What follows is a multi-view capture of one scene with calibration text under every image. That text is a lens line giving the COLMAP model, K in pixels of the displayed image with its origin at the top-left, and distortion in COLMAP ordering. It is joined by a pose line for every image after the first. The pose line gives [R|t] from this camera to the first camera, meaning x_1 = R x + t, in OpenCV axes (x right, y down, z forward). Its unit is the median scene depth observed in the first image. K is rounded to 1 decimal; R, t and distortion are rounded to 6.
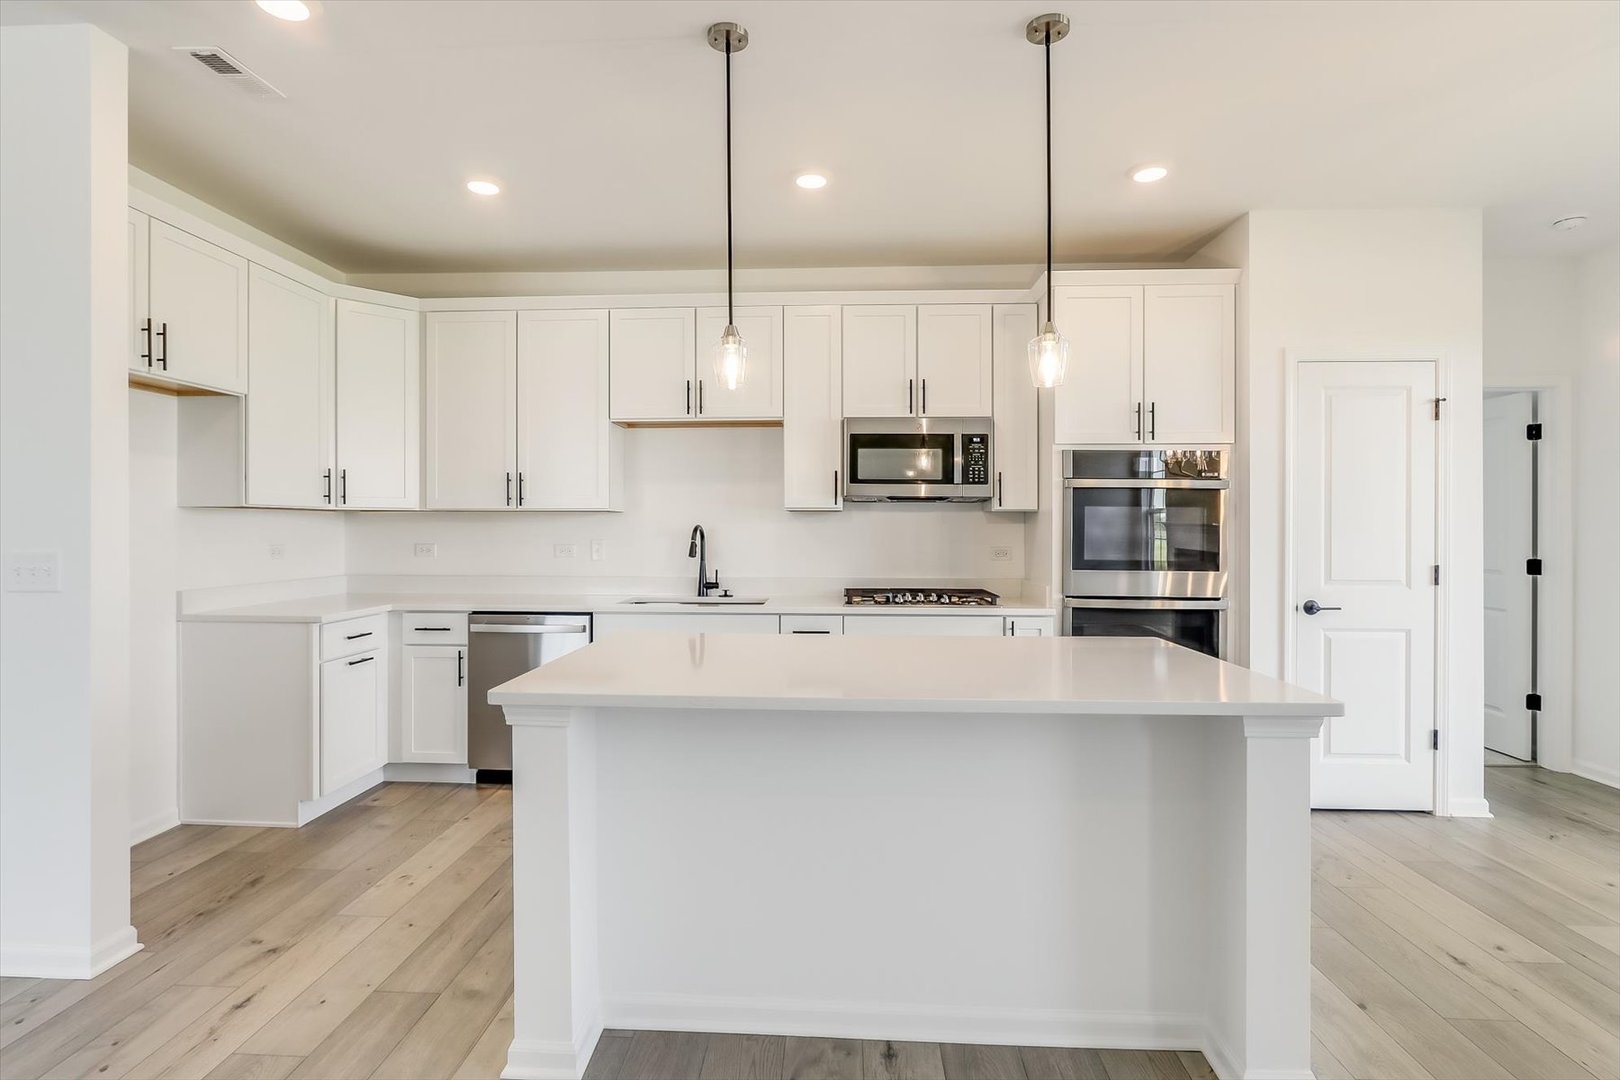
lens RADIAL K [[806.9, 0, 799.8], [0, 806.9, 530.0], [0, 0, 1]] dist [-0.013721, 0.005735]
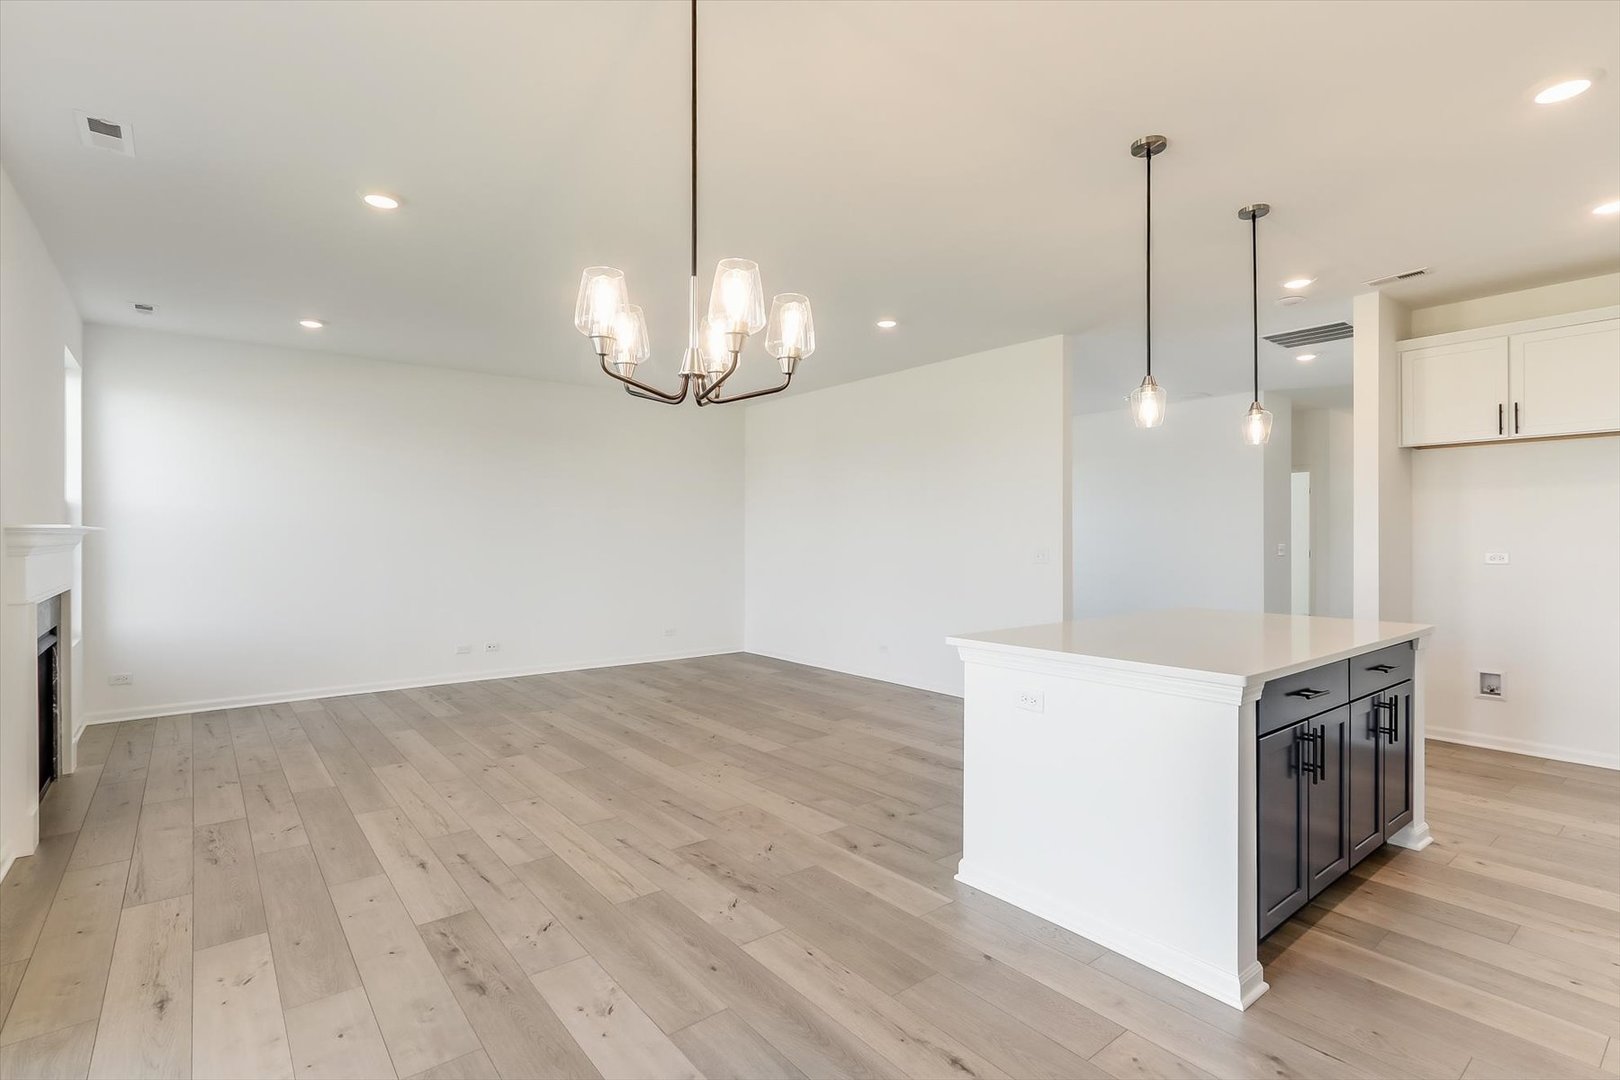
lens RADIAL K [[764.5, 0, 803.3], [0, 764.5, 541.0], [0, 0, 1]] dist [0.001830, 0.000624]
pose [[-0.748762, 0.001153, -0.662838, 0.888131], [-0.003384, 0.999979, 0.005563, -0.000359], [0.662830, 0.006408, -0.748742, 0.898760]]
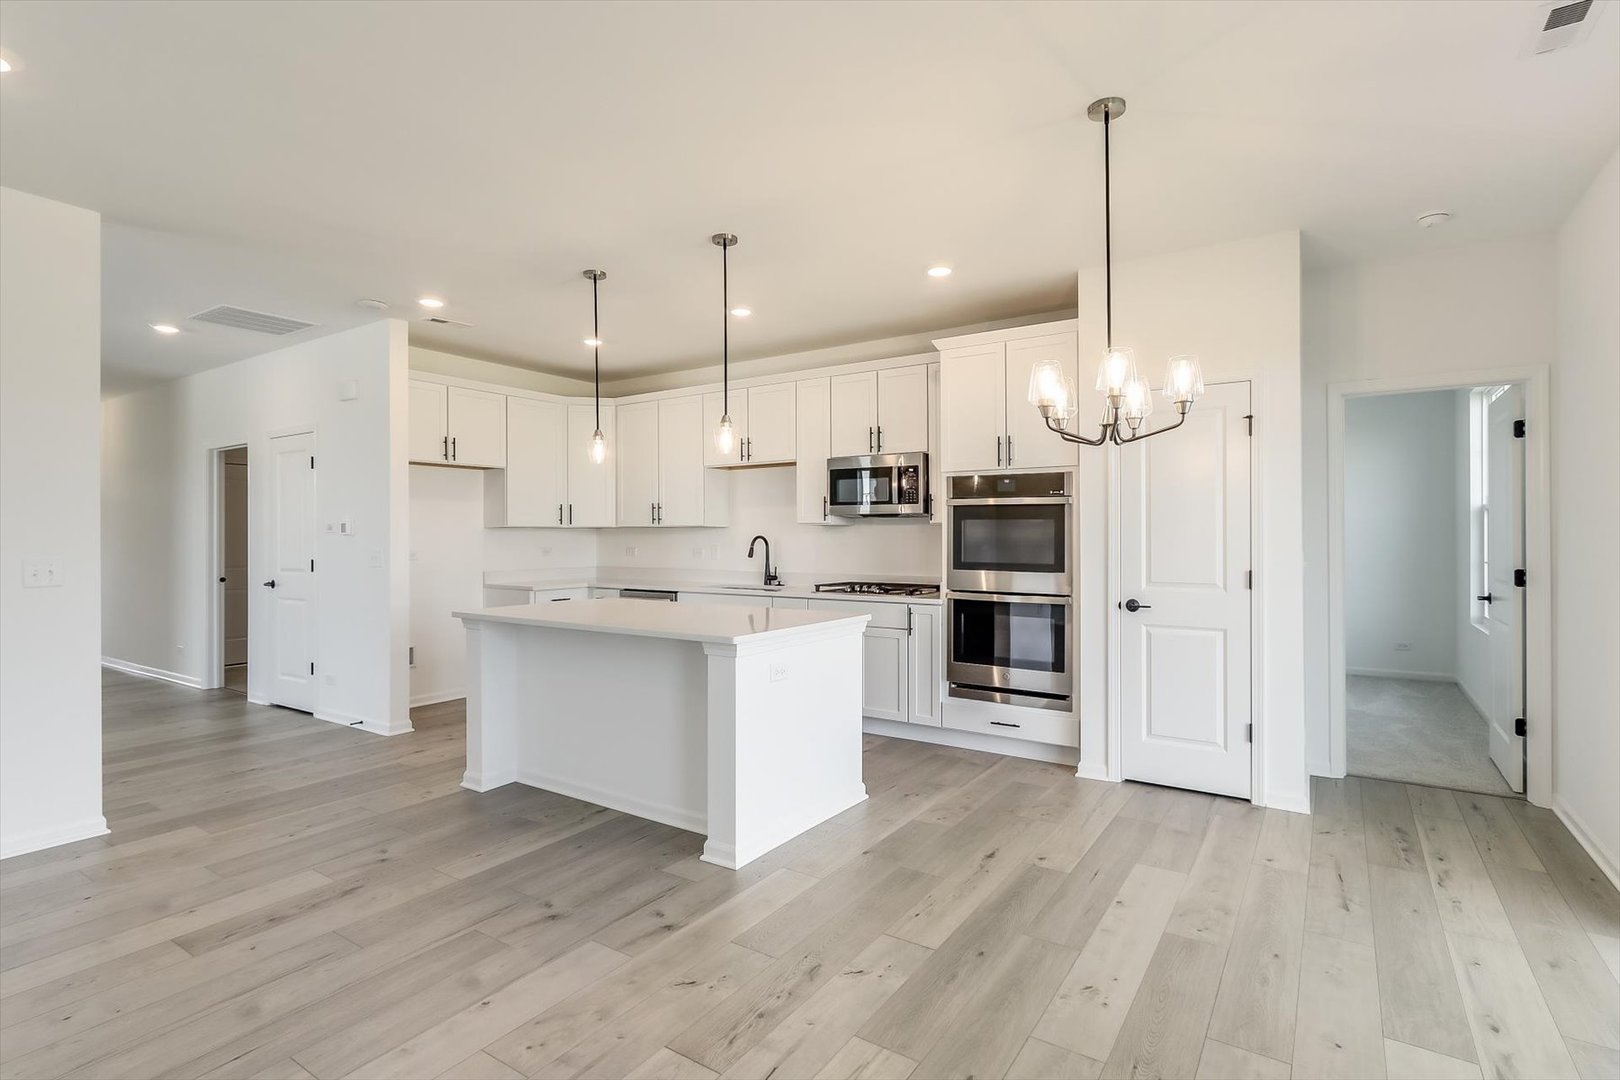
lens RADIAL K [[782.4, 0, 827.1], [0, 782.4, 535.5], [0, 0, 1]] dist [-0.001503, 0.001040]
pose [[0.864736, -0.004338, -0.502208, 0.760480], [0.002465, 0.999987, -0.004393, 0.000184], [0.502220, 0.002560, 0.864736, -0.174928]]
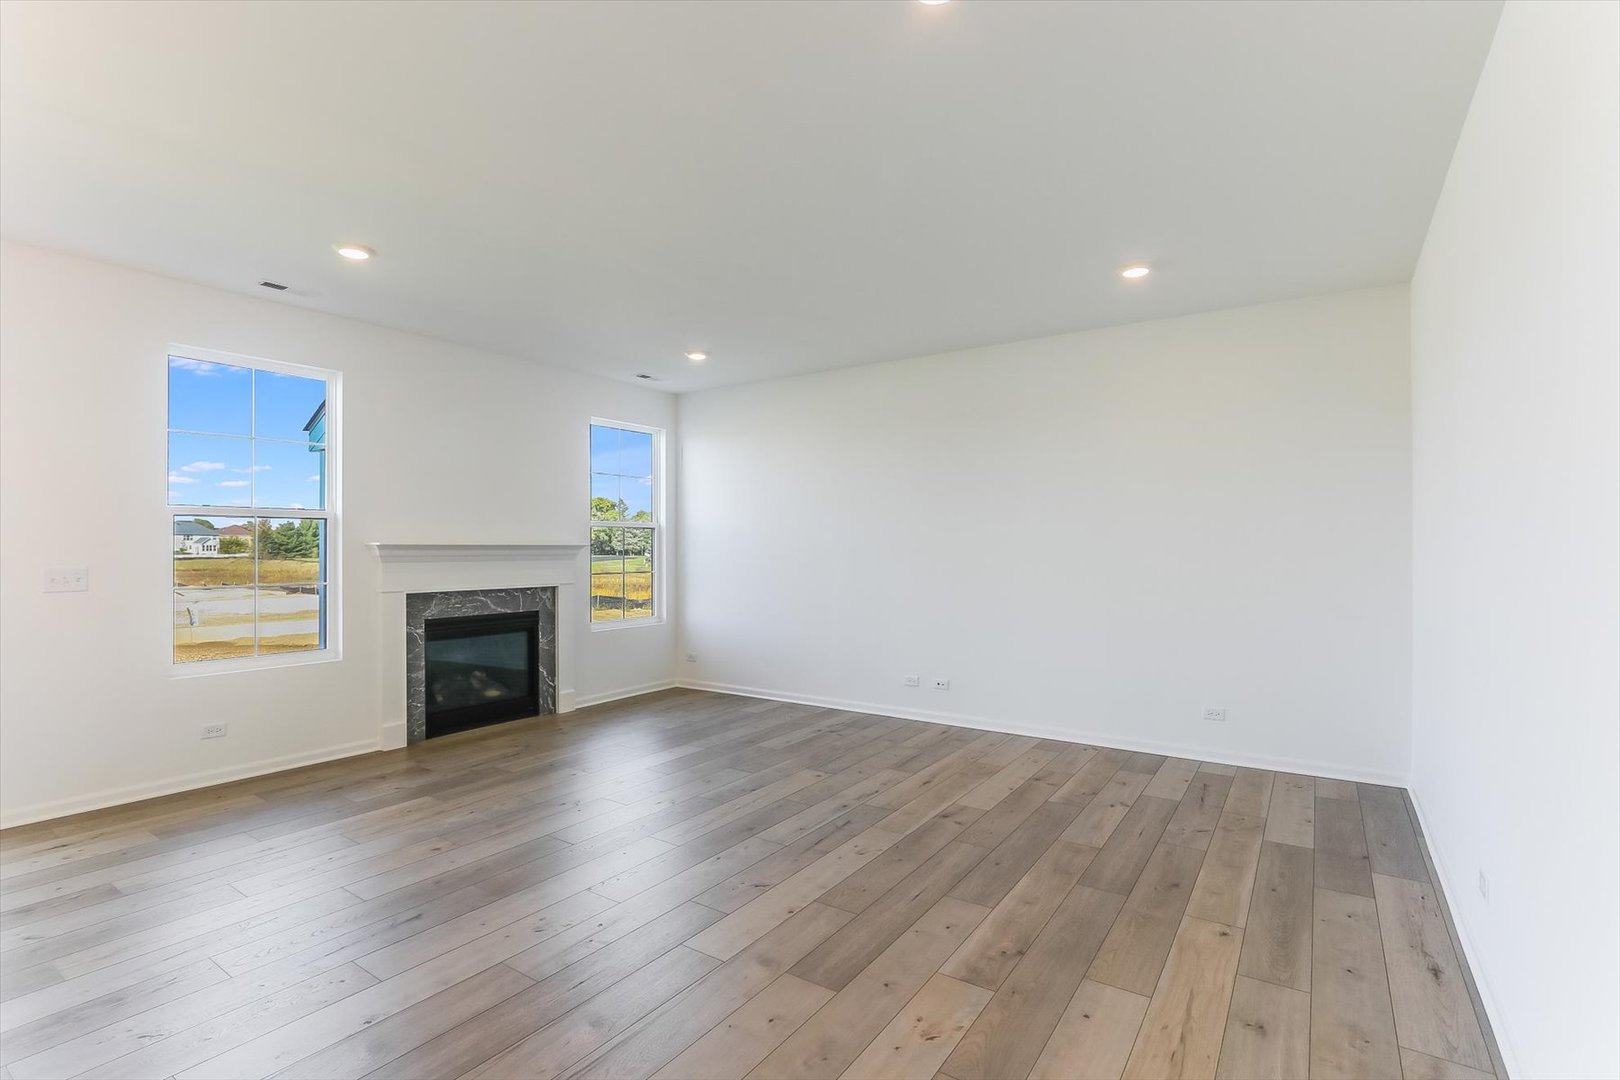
lens RADIAL K [[760.1, 0, 795.1], [0, 760.1, 551.0], [0, 0, 1]] dist [-0.001914, 0.005193]
pose [[-0.846973, -0.002180, 0.531632, -0.262580], [0.000263, 0.999990, 0.004520, -0.002103], [-0.531637, 0.003968, -0.846963, 0.471448]]
